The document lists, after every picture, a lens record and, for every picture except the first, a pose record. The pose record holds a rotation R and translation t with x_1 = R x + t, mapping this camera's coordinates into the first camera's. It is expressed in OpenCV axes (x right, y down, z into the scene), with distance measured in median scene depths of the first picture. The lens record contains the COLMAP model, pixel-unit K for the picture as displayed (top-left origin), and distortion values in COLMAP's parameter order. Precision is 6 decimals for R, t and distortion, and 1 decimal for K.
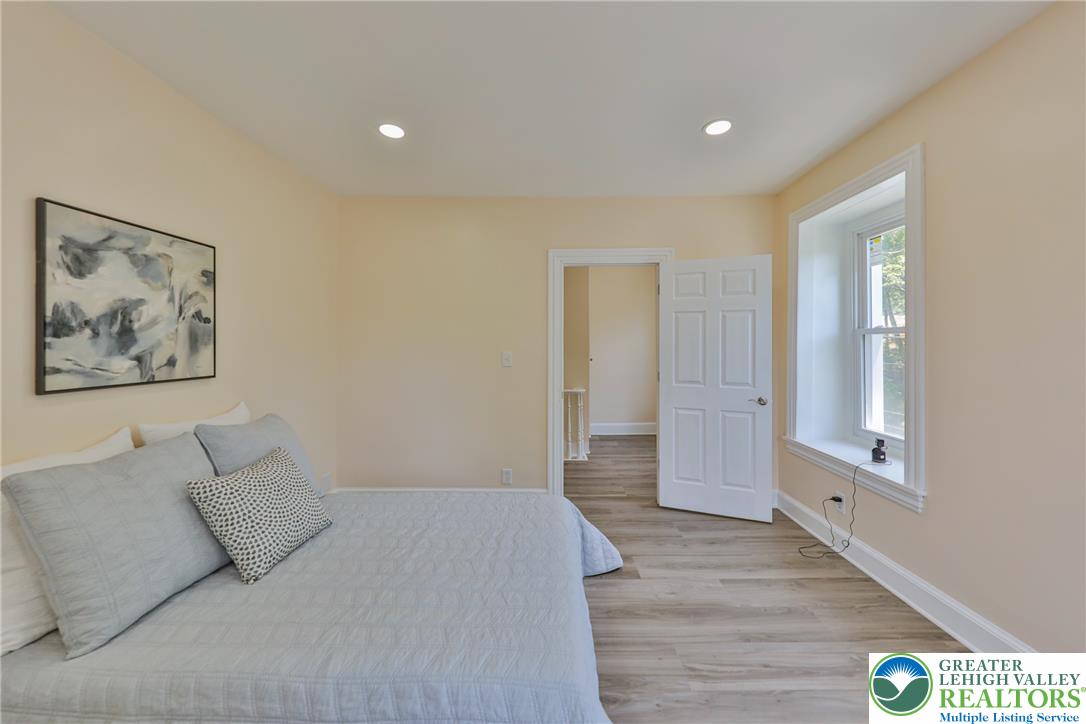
lens RADIAL K [[370.4, 0, 548.6], [0, 370.4, 341.8], [0, 0, 1]] dist [0.000819, -0.000031]
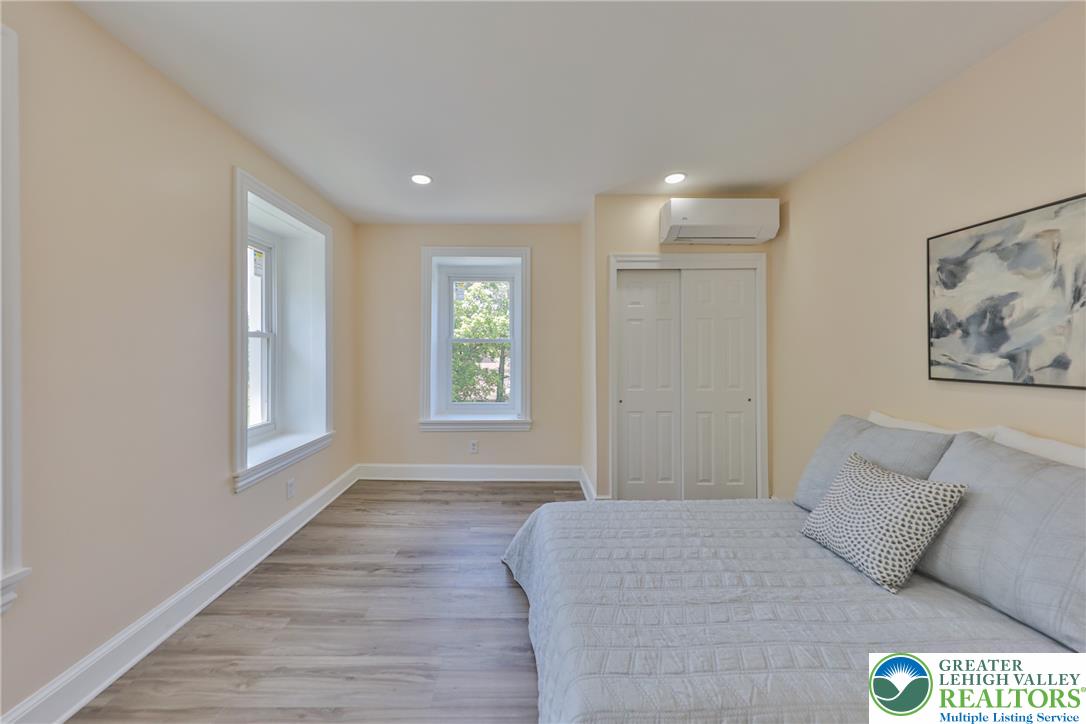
lens RADIAL K [[374.0, 0, 514.6], [0, 374.0, 353.2], [0, 0, 1]] dist [0.002946, 0.000043]
pose [[-0.999939, 0.006134, 0.009214, 0.134957], [0.006086, 0.999968, -0.005228, 0.031564], [-0.009246, -0.005172, -0.999944, 1.862328]]
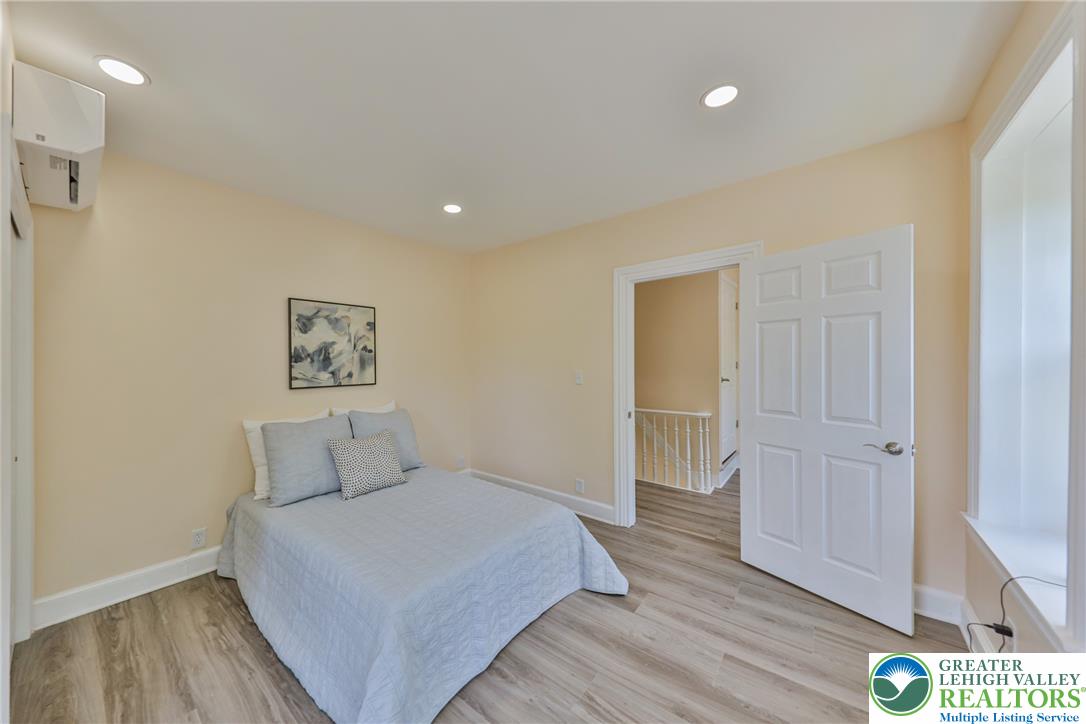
lens RADIAL K [[372.1, 0, 538.6], [0, 372.1, 361.7], [0, 0, 1]] dist [0.000391, -0.000069]
pose [[0.786333, -0.005917, -0.617774, 0.850245], [0.010762, 0.999934, 0.004120, -0.008940], [0.617709, -0.009888, 0.786345, 0.146445]]
